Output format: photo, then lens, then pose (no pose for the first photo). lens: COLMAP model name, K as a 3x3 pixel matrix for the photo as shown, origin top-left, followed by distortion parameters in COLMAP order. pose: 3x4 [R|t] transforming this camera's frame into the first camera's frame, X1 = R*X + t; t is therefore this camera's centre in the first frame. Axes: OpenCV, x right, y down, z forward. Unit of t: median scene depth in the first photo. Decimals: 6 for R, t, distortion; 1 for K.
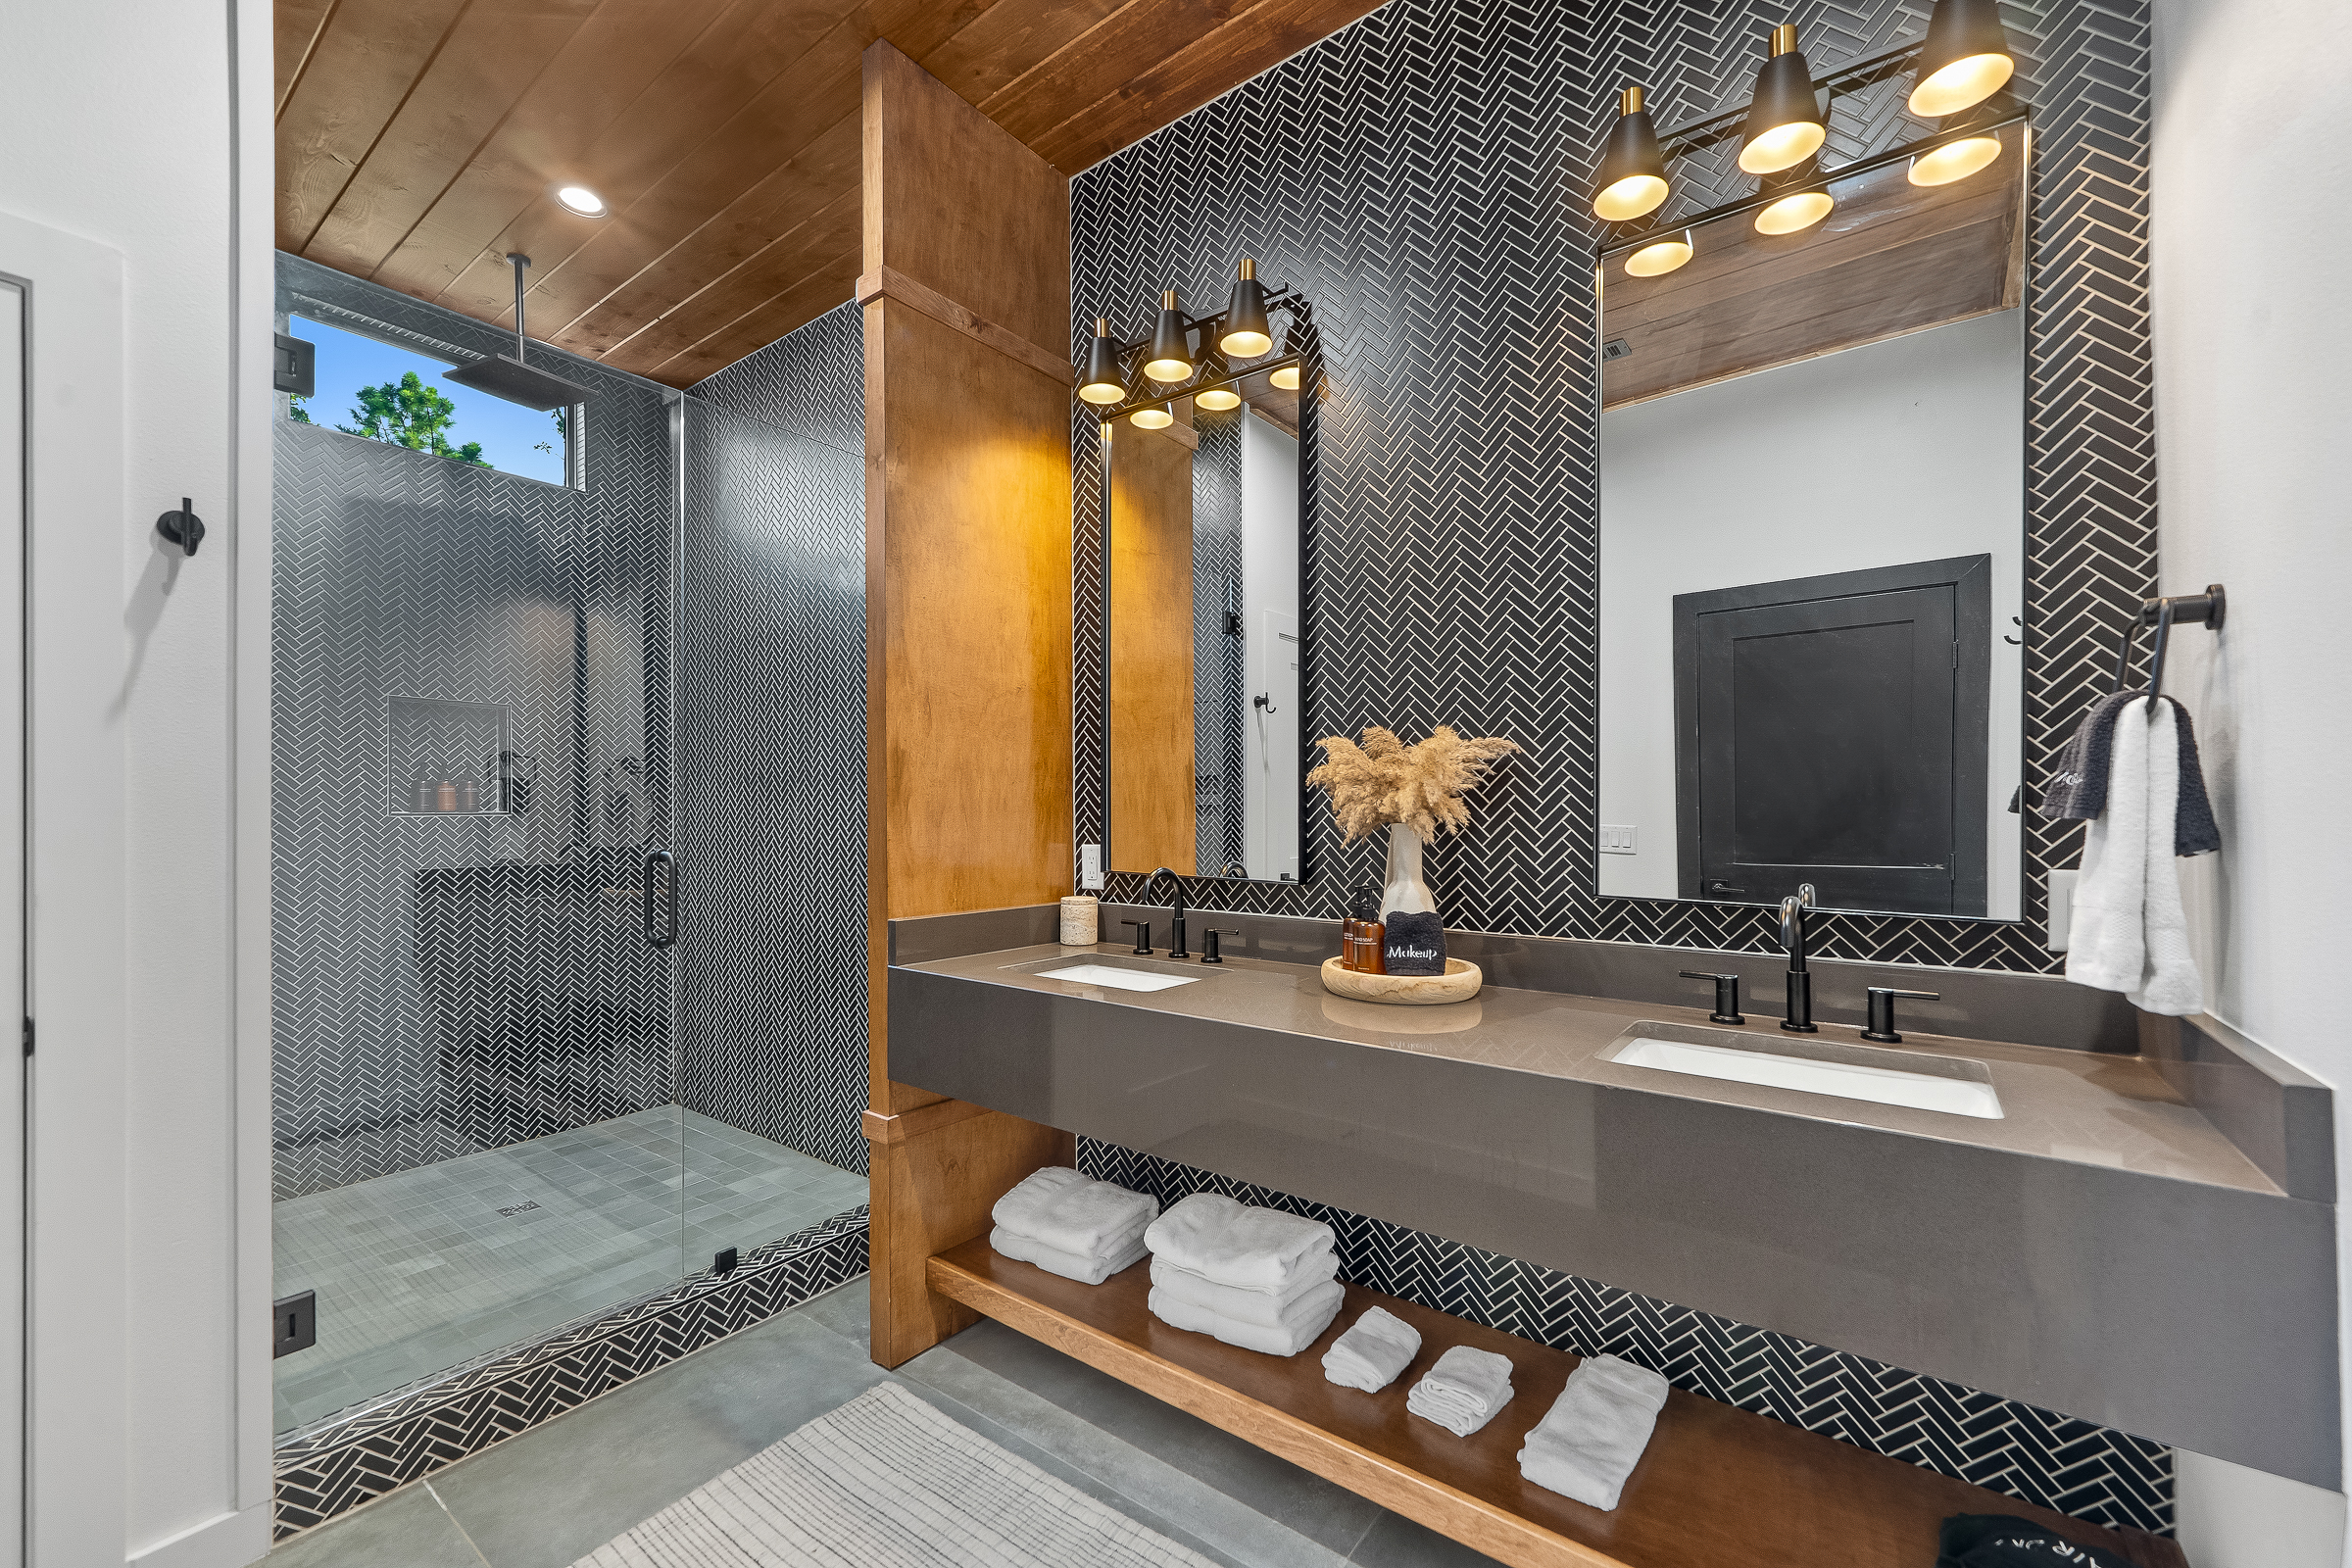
lens RADIAL K [[928.6, 0, 1171.9], [0, 928.6, 804.0], [0, 0, 1]] dist [-0.003377, -0.000103]
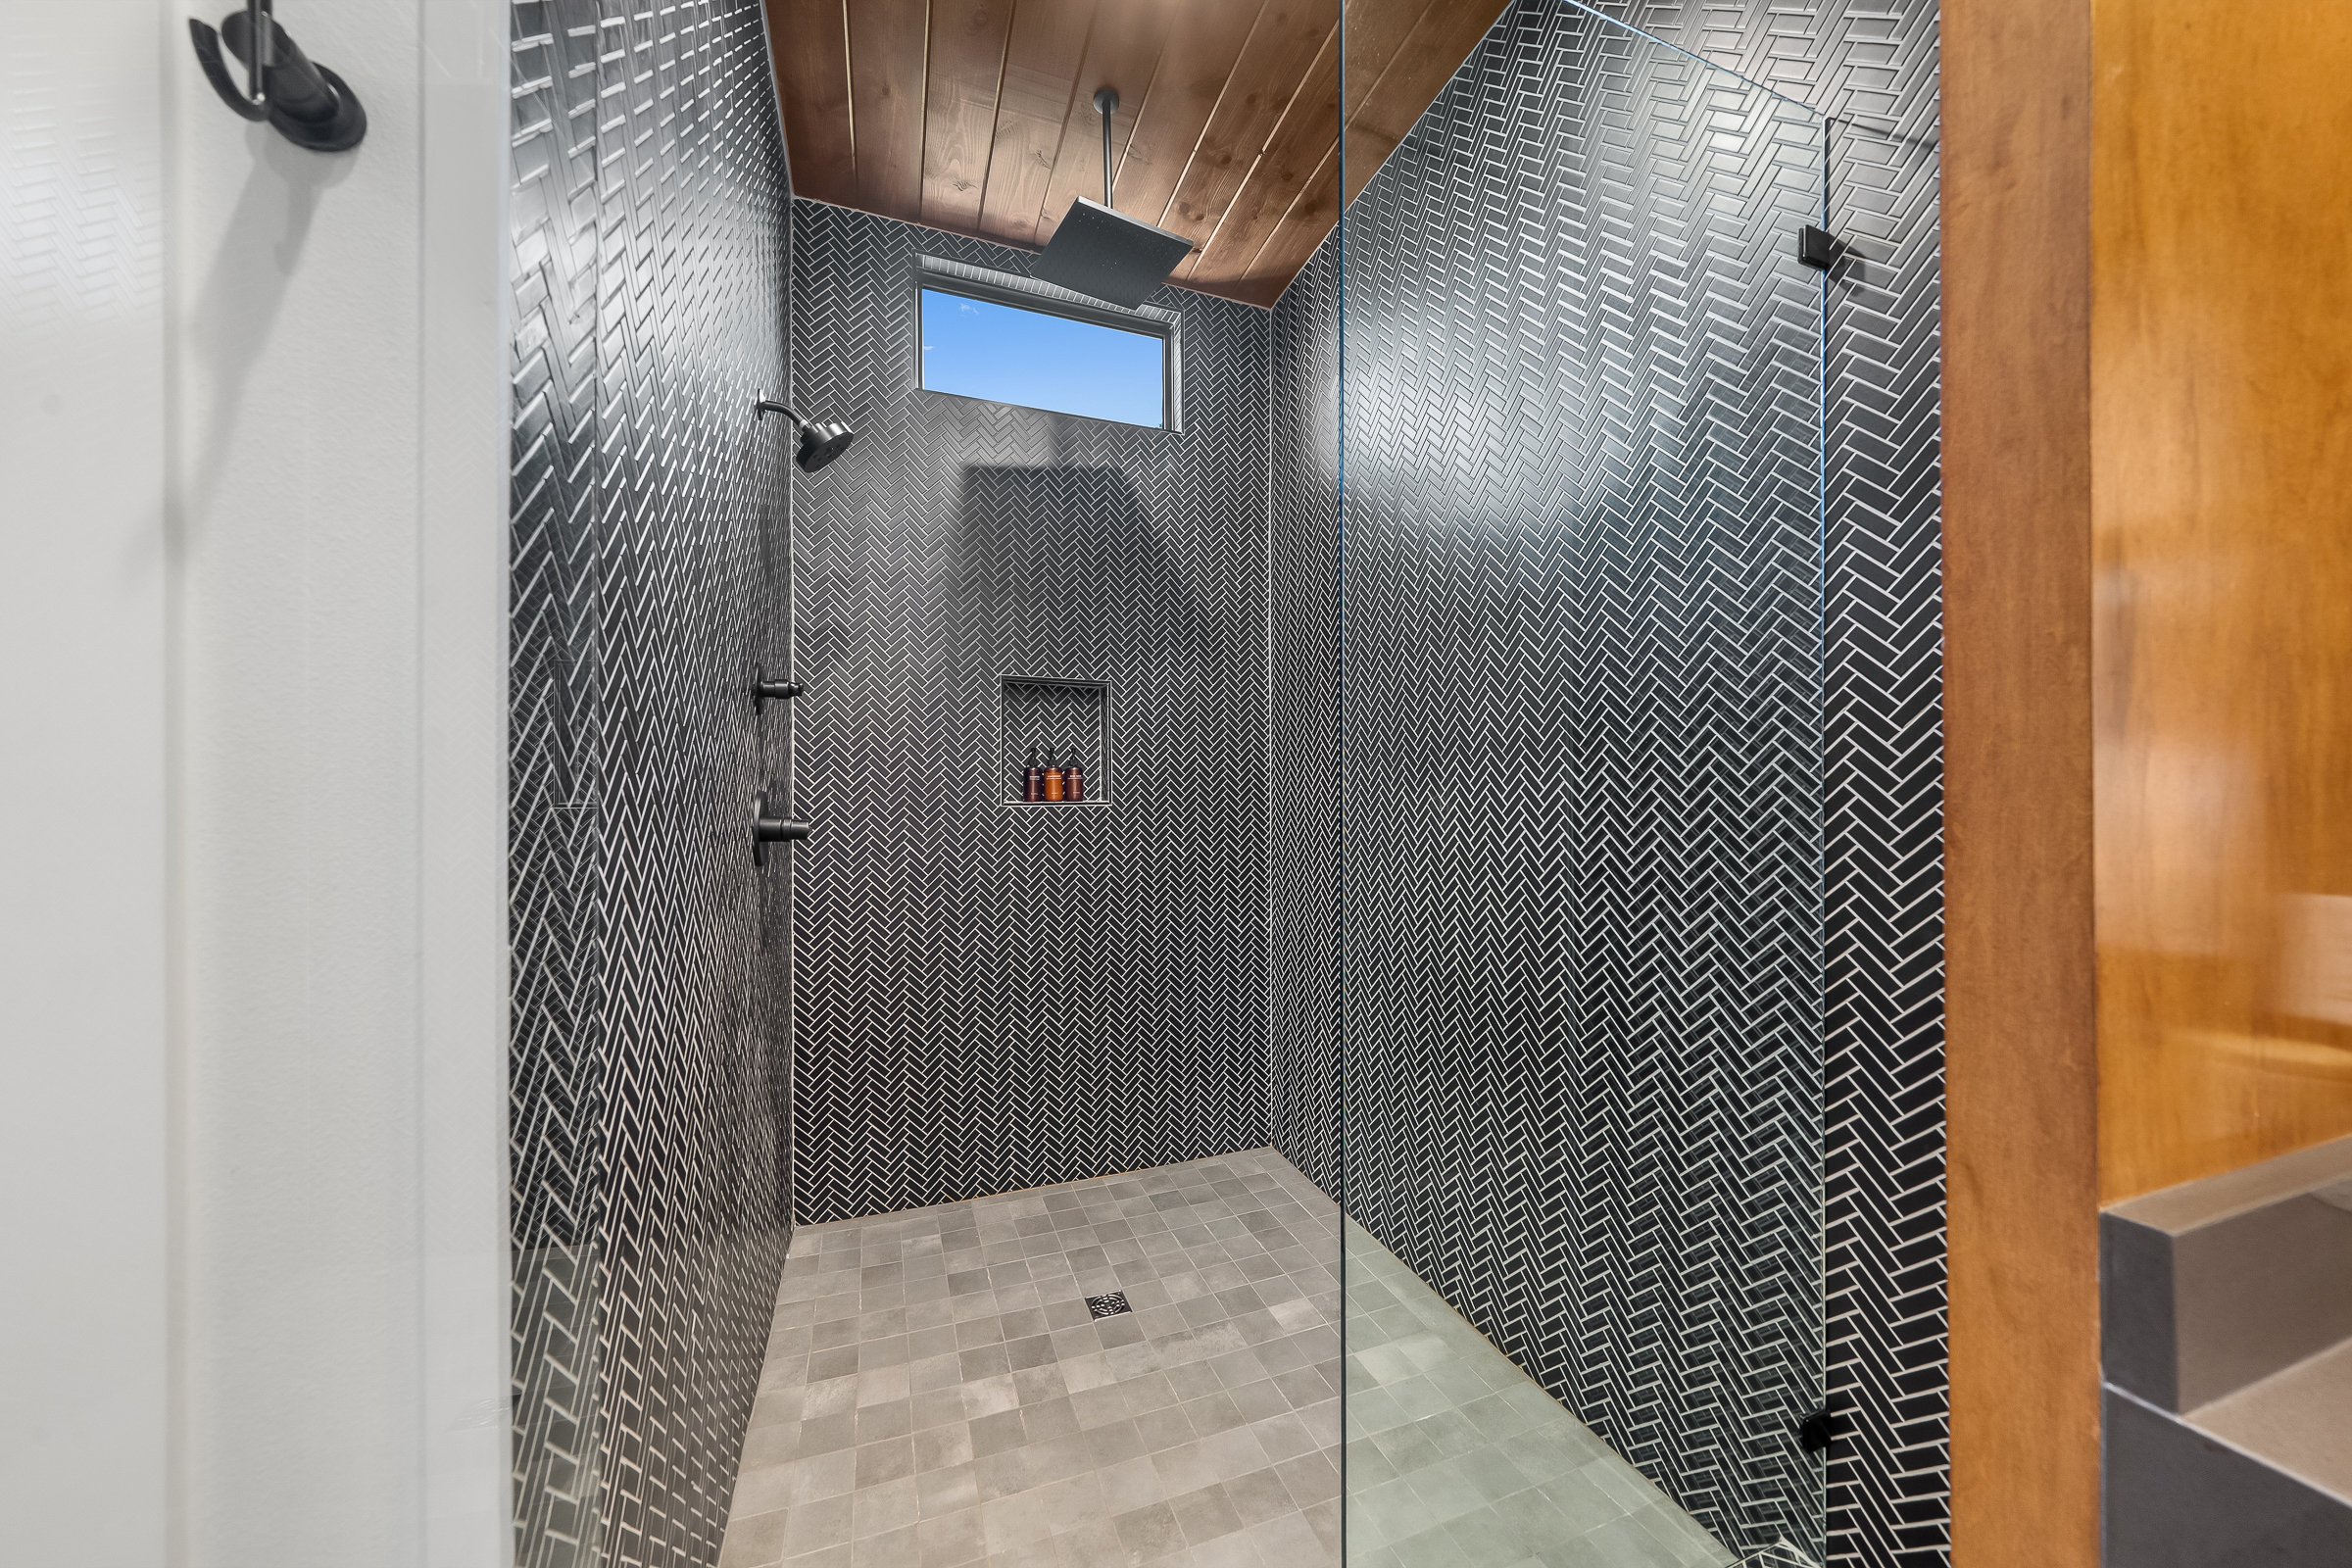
lens RADIAL K [[809.0, 0, 1175.5], [0, 809.0, 791.8], [0, 0, 1]] dist [-0.000037, 0.000002]
pose [[0.834762, -0.002869, -0.550603, -0.255197], [0.000130, 0.999987, -0.005014, 0.003217], [0.550611, 0.004114, 0.834752, 0.420171]]
